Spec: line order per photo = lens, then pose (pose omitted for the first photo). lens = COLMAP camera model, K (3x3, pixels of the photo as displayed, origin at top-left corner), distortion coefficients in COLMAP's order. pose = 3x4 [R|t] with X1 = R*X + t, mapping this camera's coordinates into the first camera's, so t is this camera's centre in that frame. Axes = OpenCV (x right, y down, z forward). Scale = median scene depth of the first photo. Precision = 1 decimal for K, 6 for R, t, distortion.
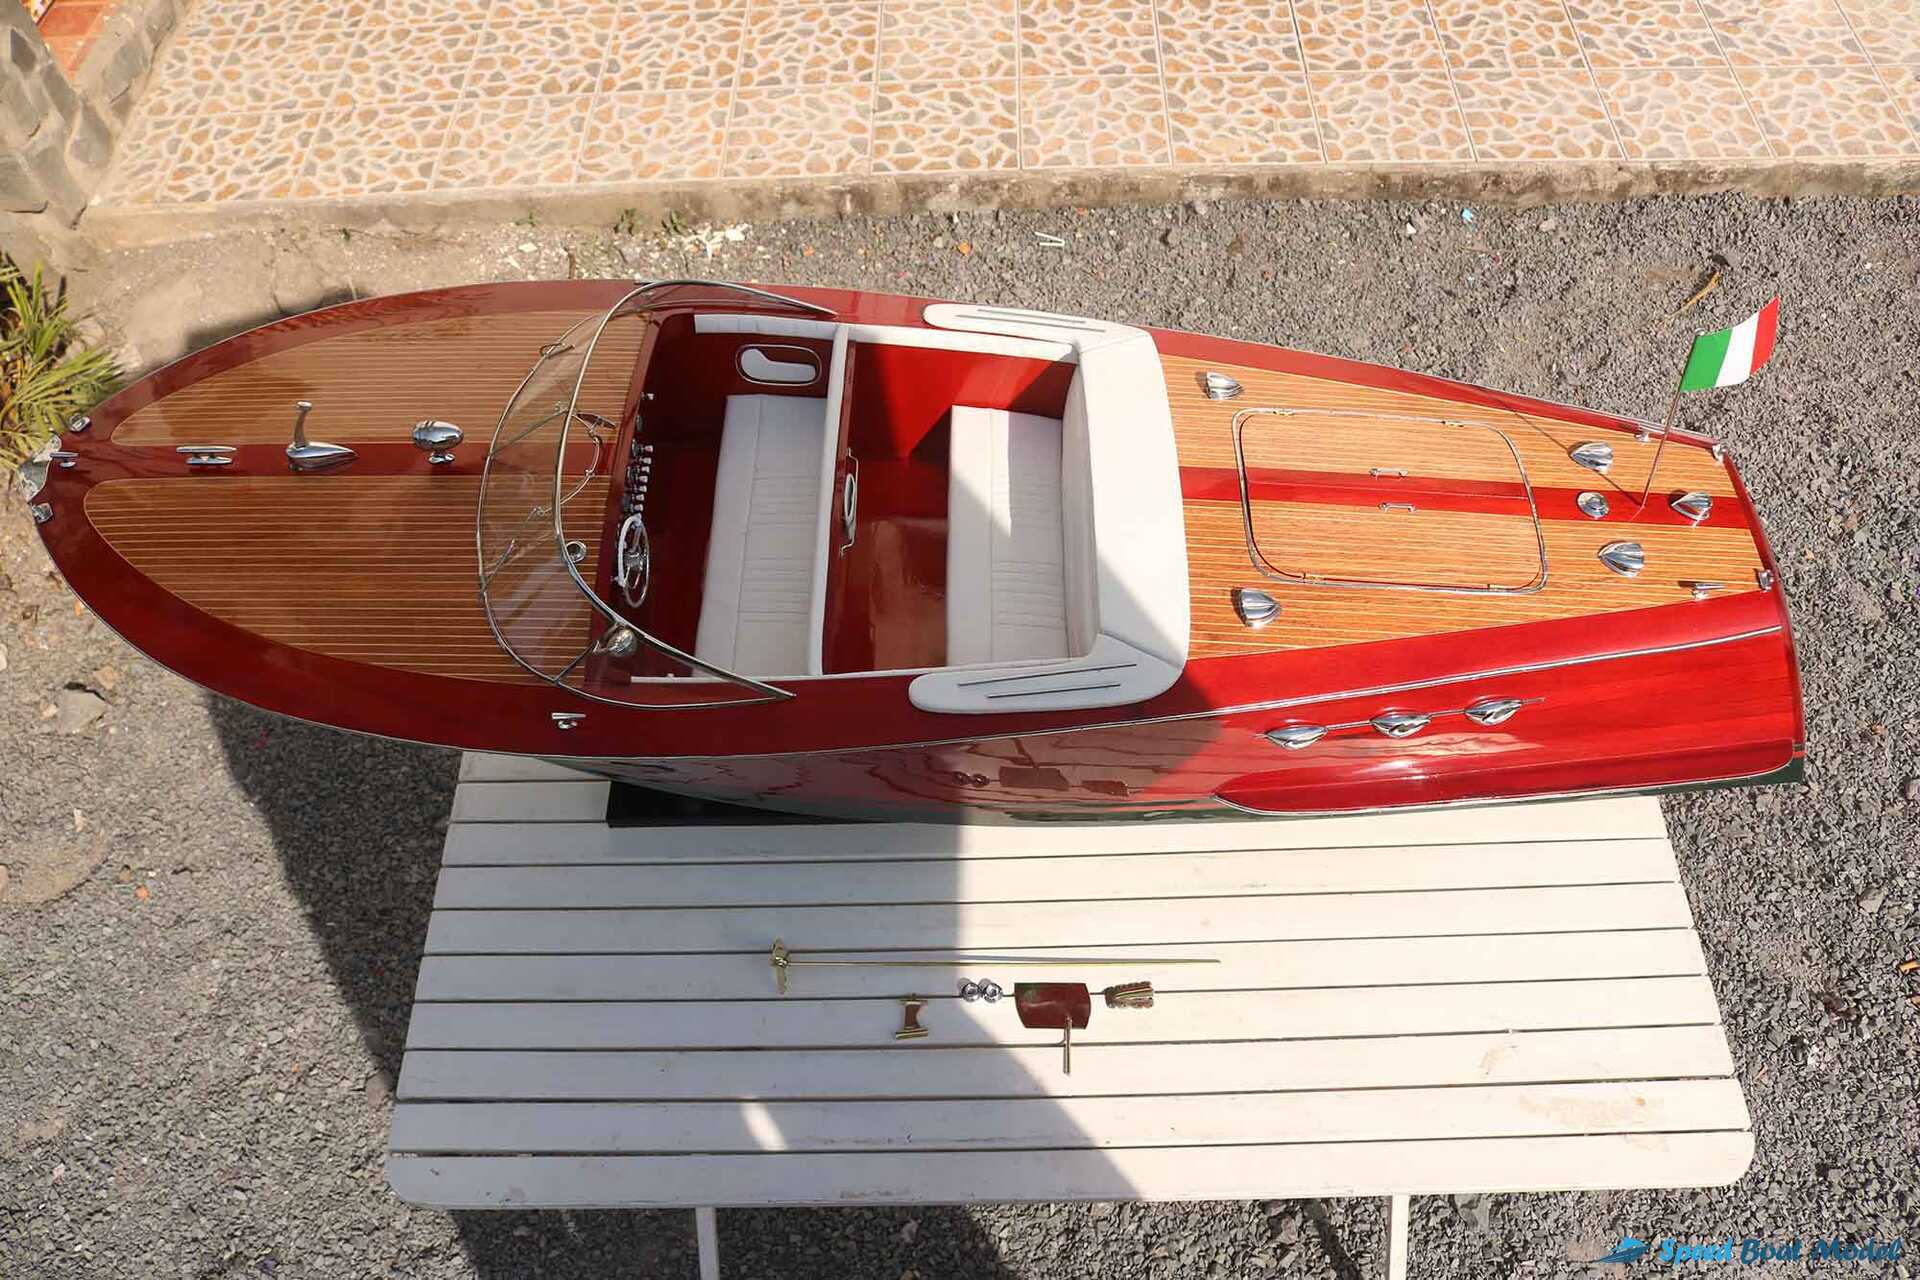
lens RADIAL K [[1587.6, 0, 939.8], [0, 1587.6, 660.8], [0, 0, 1]] dist [-0.157610, 0.119847]
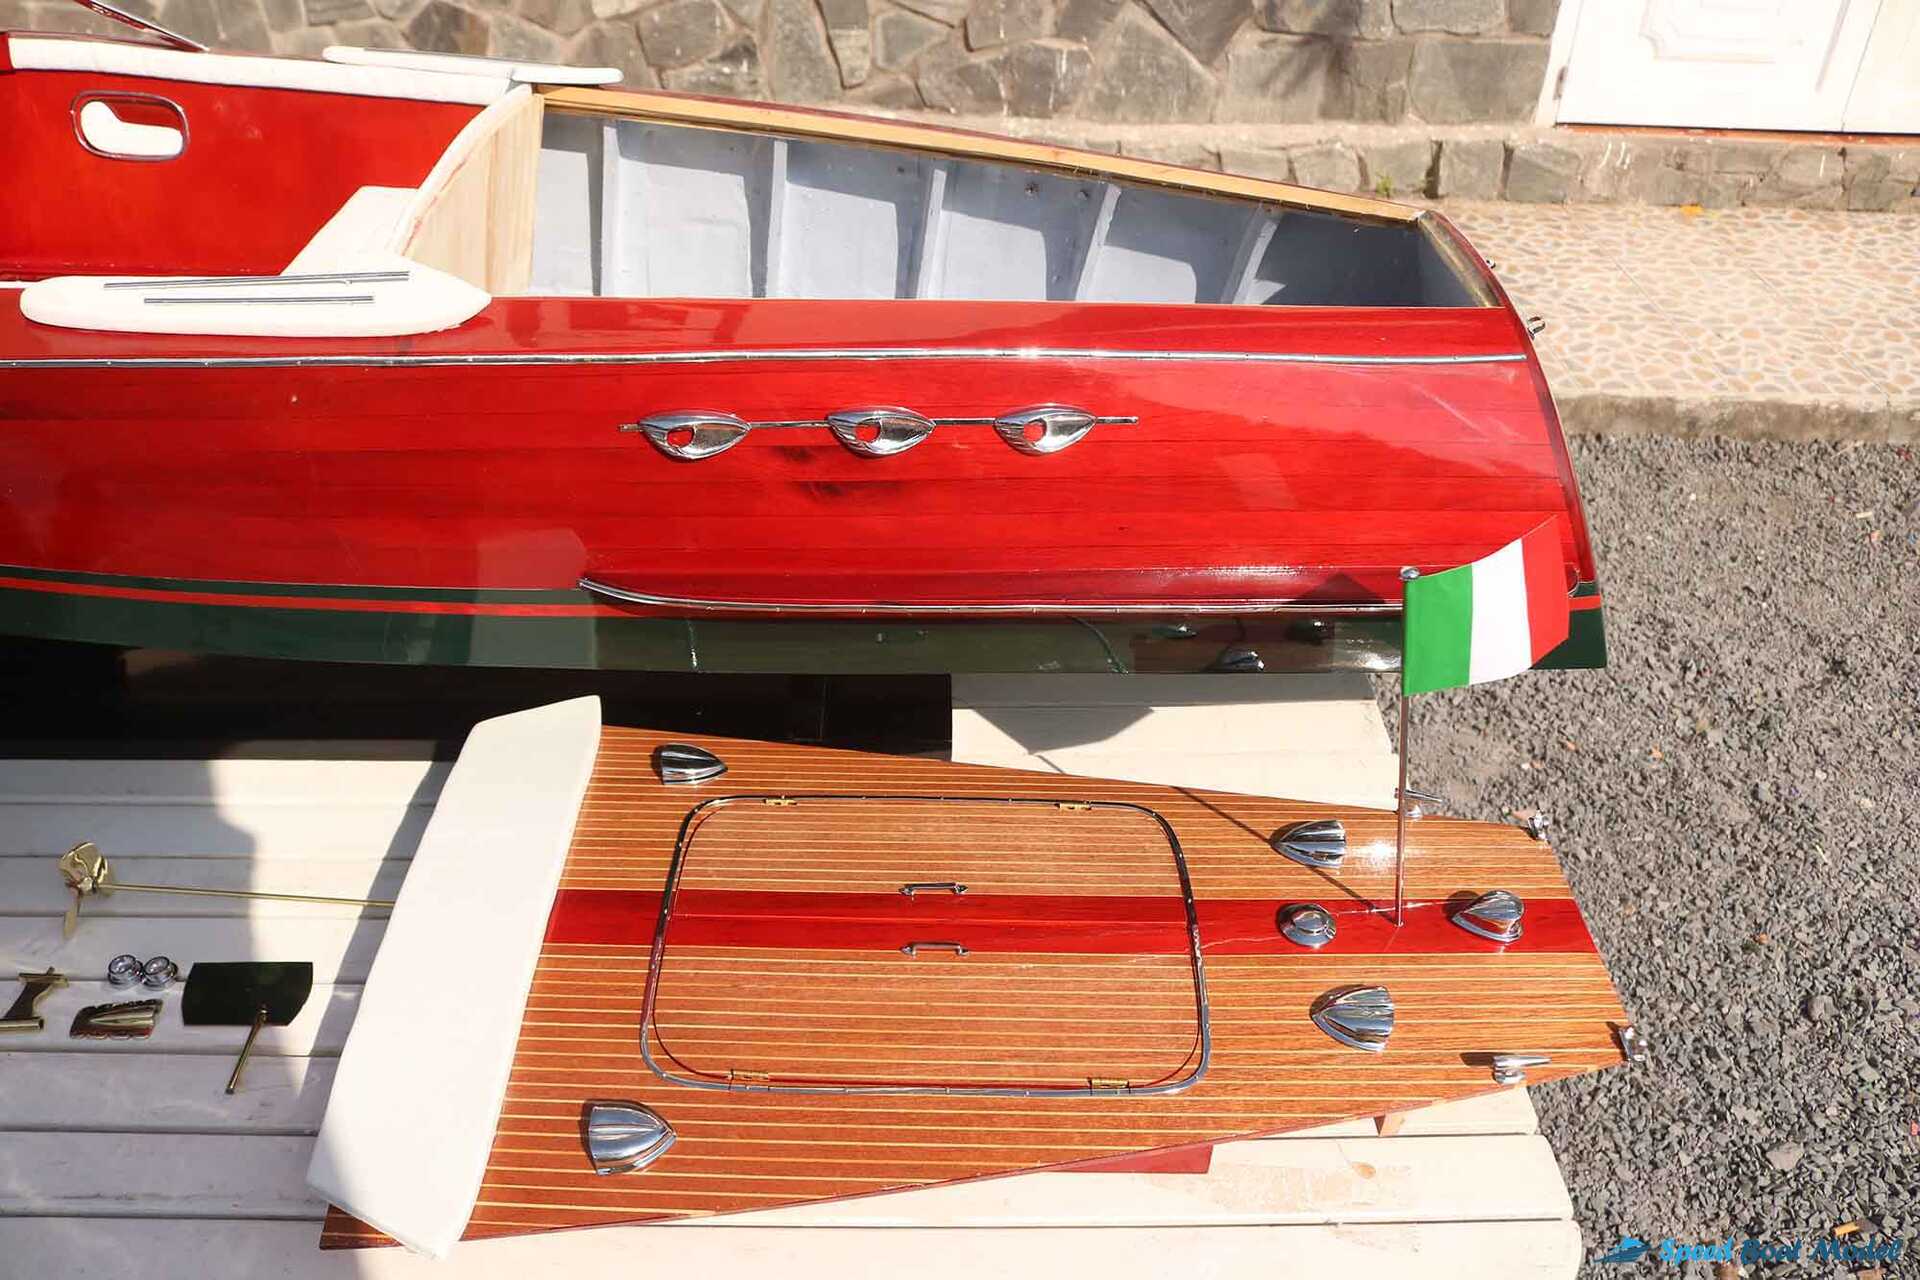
lens RADIAL K [[1587.6, 0, 935.9], [0, 1587.6, 647.5], [0, 0, 1]] dist [-0.157610, 0.119847]
pose [[0.998083, 0.036457, 0.050020, 0.116181], [-0.017983, 0.944072, -0.329248, 0.125426], [-0.059226, 0.327718, 0.942918, 0.185656]]
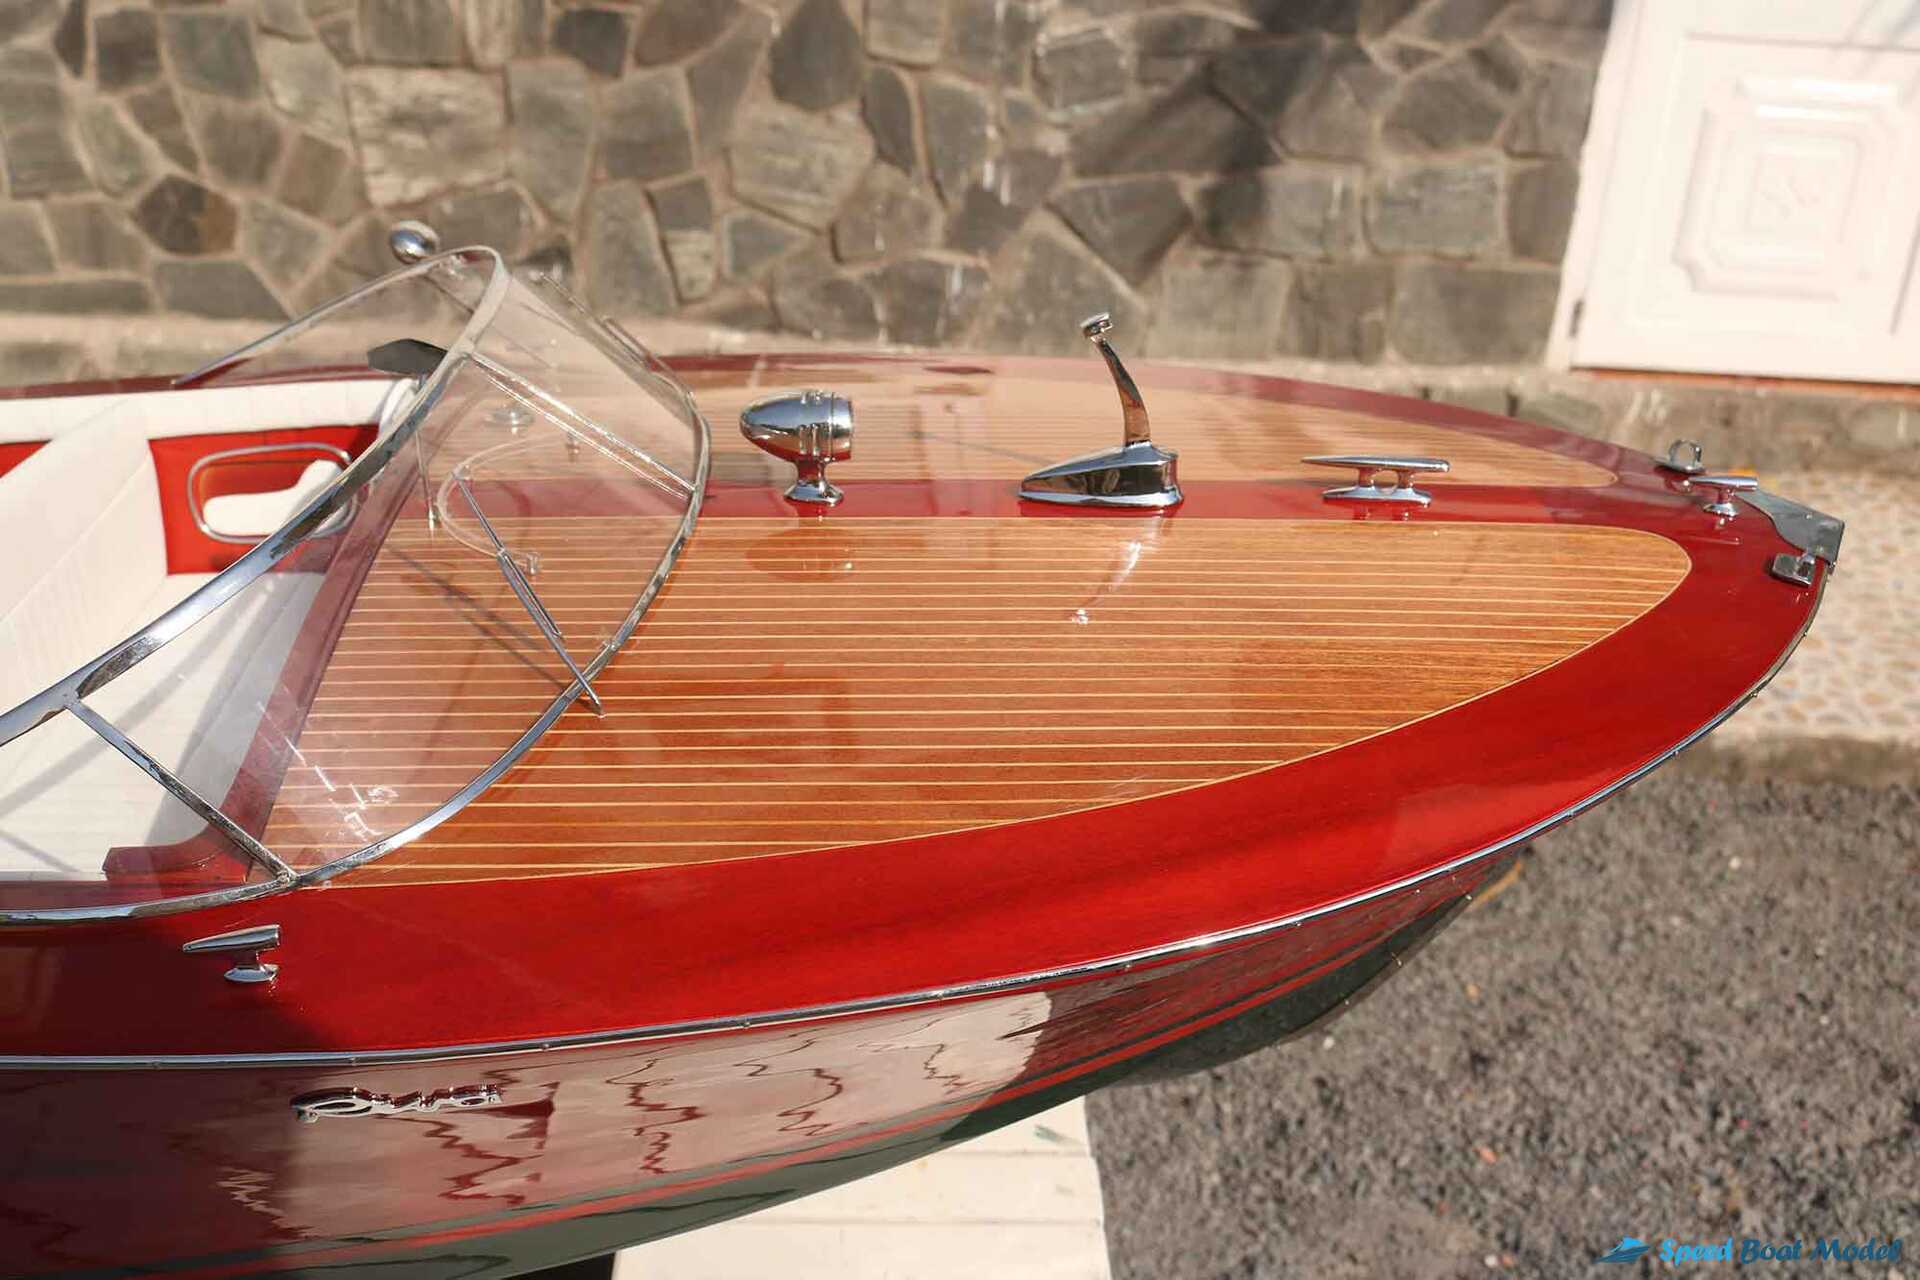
lens RADIAL K [[1930.8, 0, 928.4], [0, 1930.8, 657.0], [0, 0, 1]] dist [-0.091375, 0.000000]
pose [[0.994840, 0.072354, 0.071118, 0.168922], [-0.031910, 0.888565, -0.457641, 0.060874], [-0.096305, 0.453010, 0.886289, 0.212743]]
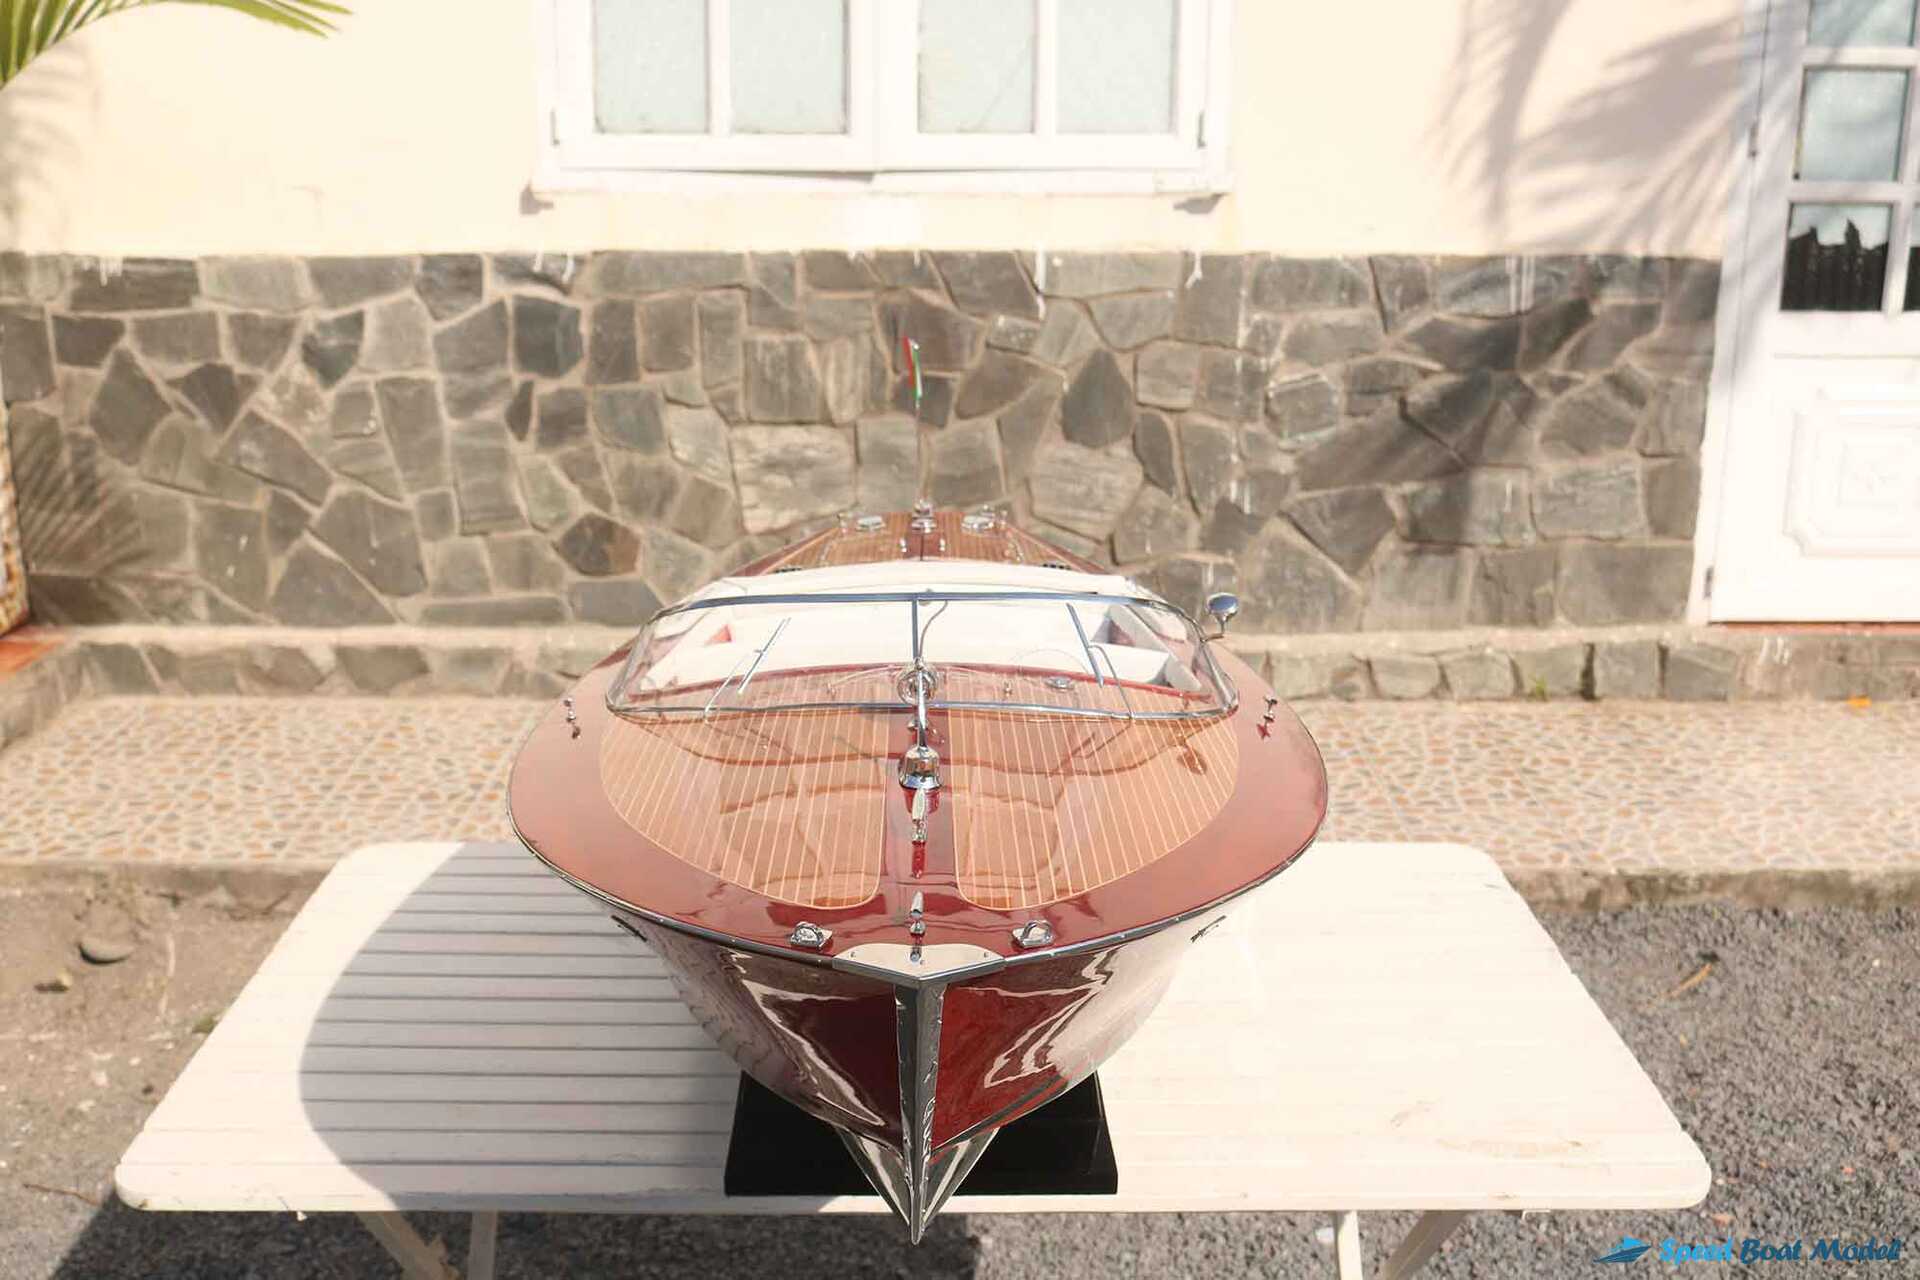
lens RADIAL K [[2071.6, 0, 924.9], [0, 2071.6, 649.6], [0, 0, 1]] dist [-0.089863, 0.000000]
pose [[0.998899, 0.044318, 0.015389, 0.023000], [-0.024978, 0.780066, -0.625199, 0.340368], [-0.039712, 0.624126, 0.780314, -0.028098]]
